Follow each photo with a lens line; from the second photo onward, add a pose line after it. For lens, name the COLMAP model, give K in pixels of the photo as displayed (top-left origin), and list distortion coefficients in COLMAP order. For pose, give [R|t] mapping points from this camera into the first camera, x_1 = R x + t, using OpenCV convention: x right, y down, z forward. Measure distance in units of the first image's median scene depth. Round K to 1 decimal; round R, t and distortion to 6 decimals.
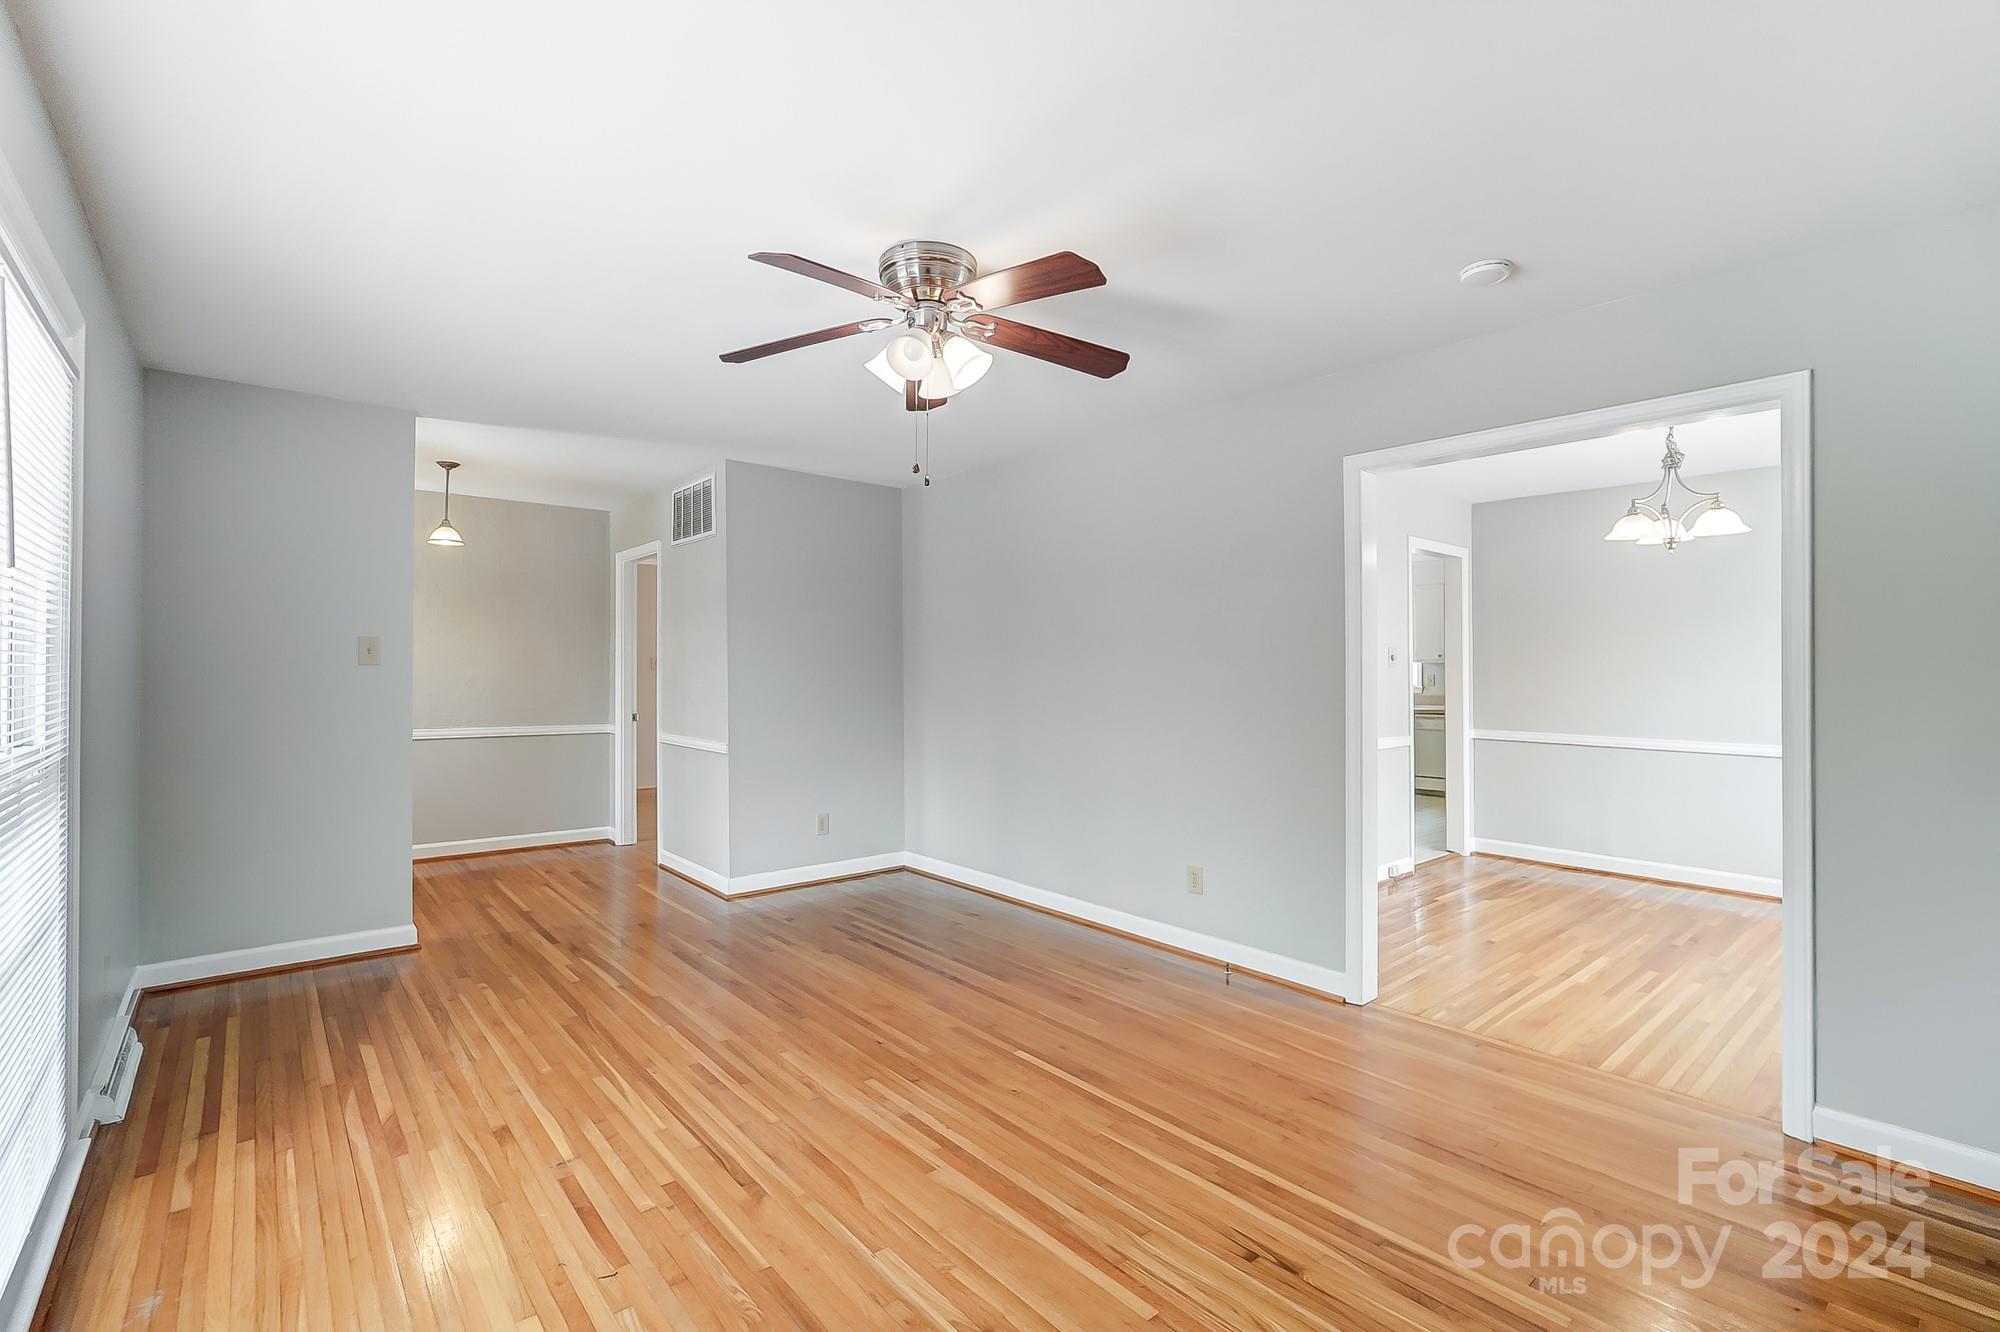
lens RADIAL K [[907.4, 0, 961.5], [0, 907.4, 663.6], [0, 0, 1]] dist [-0.034789, 0.016197]
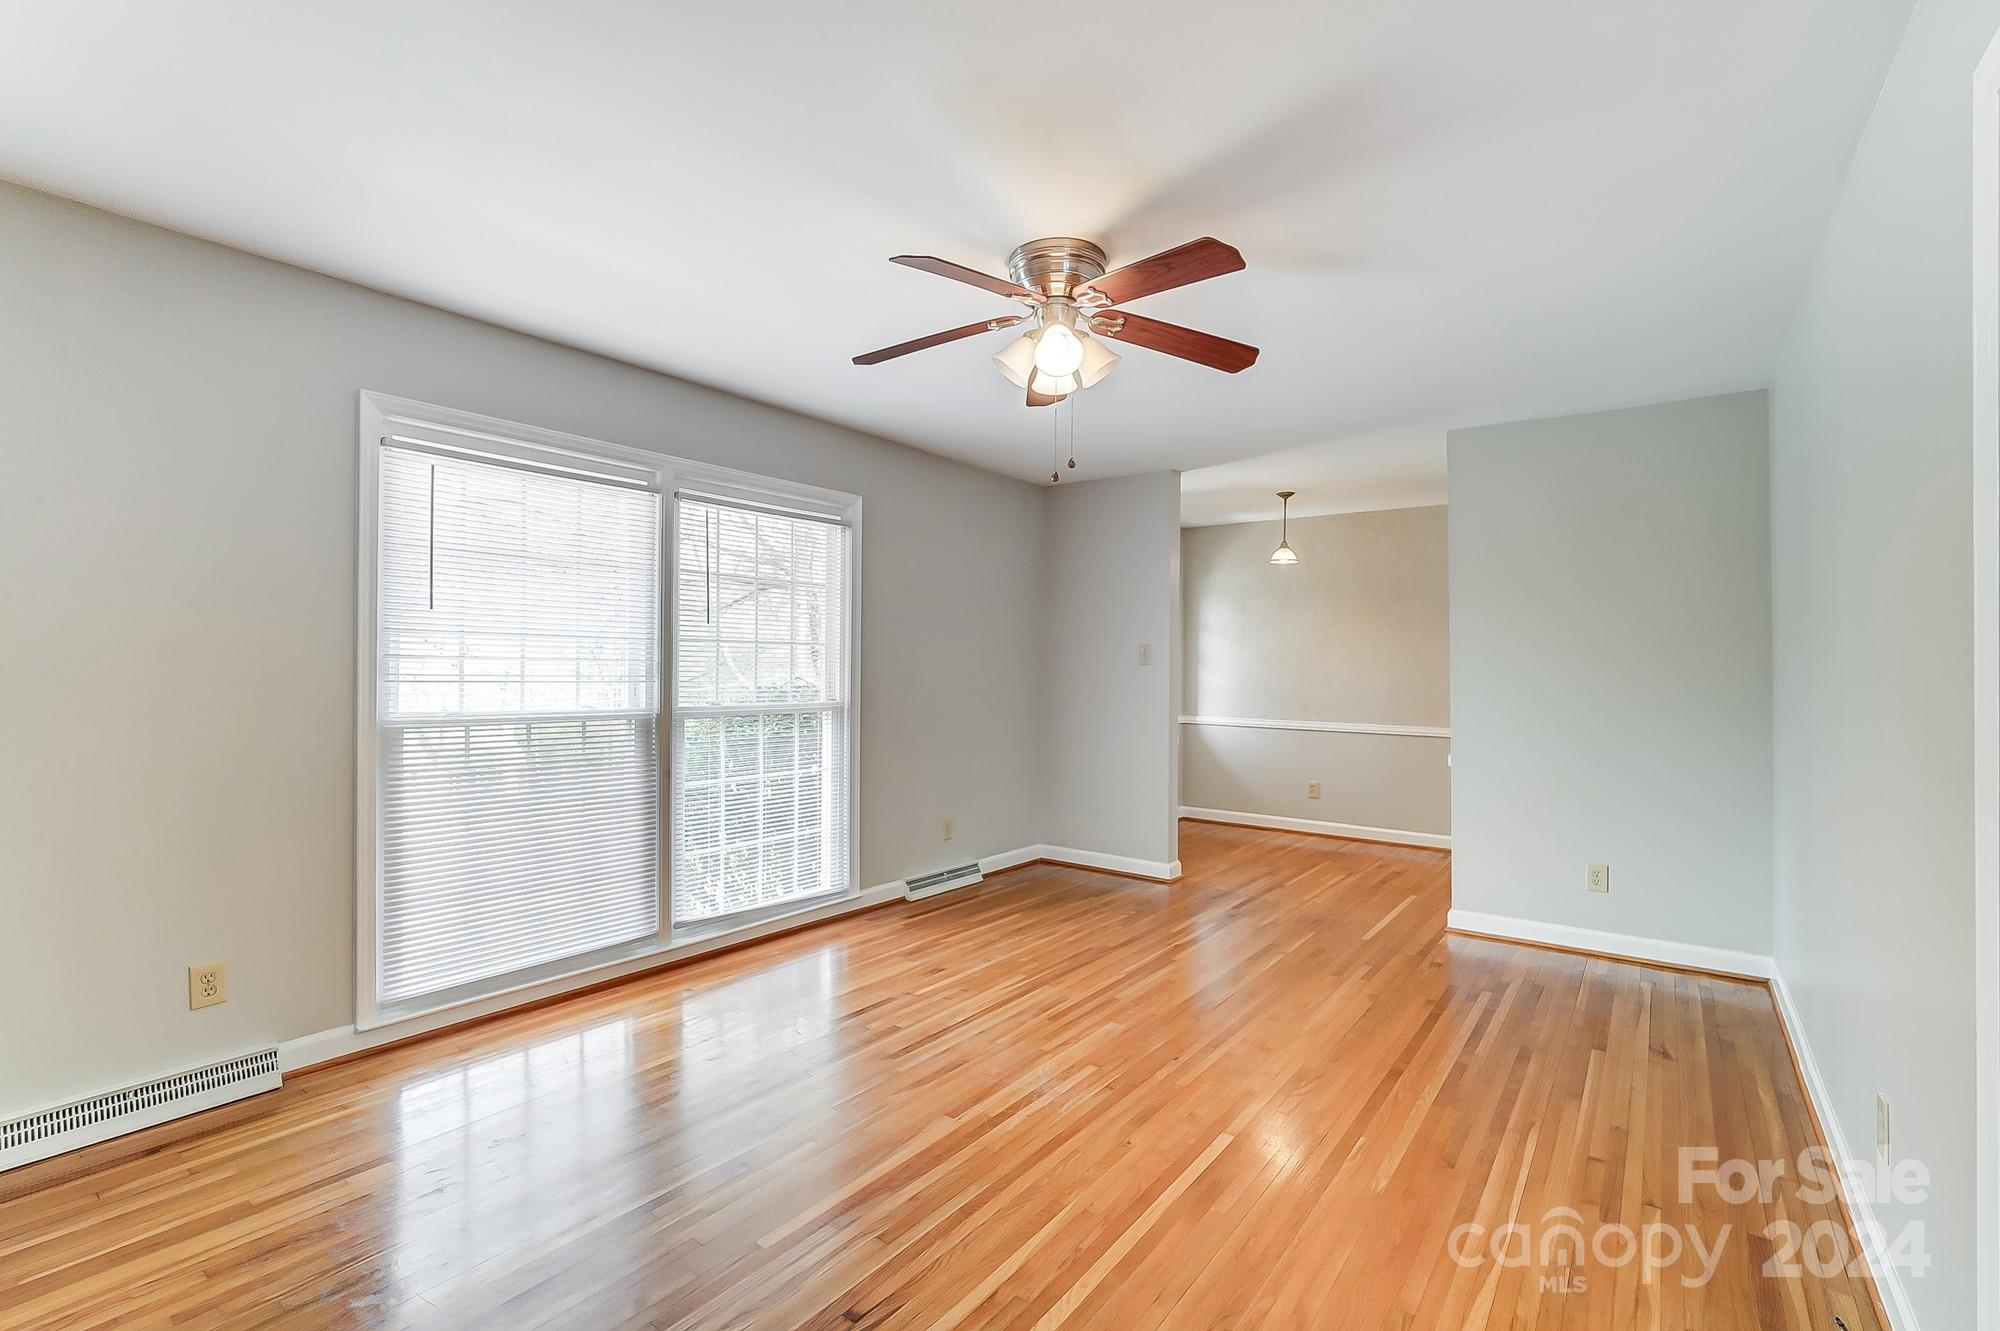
lens RADIAL K [[913.7, 0, 1007.2], [0, 913.7, 656.0], [0, 0, 1]] dist [0.001518, 0.000362]
pose [[0.202588, -0.010975, -0.979203, 0.918686], [0.009547, 0.999912, -0.009232, -0.004561], [0.979218, -0.007478, 0.202675, 0.691107]]
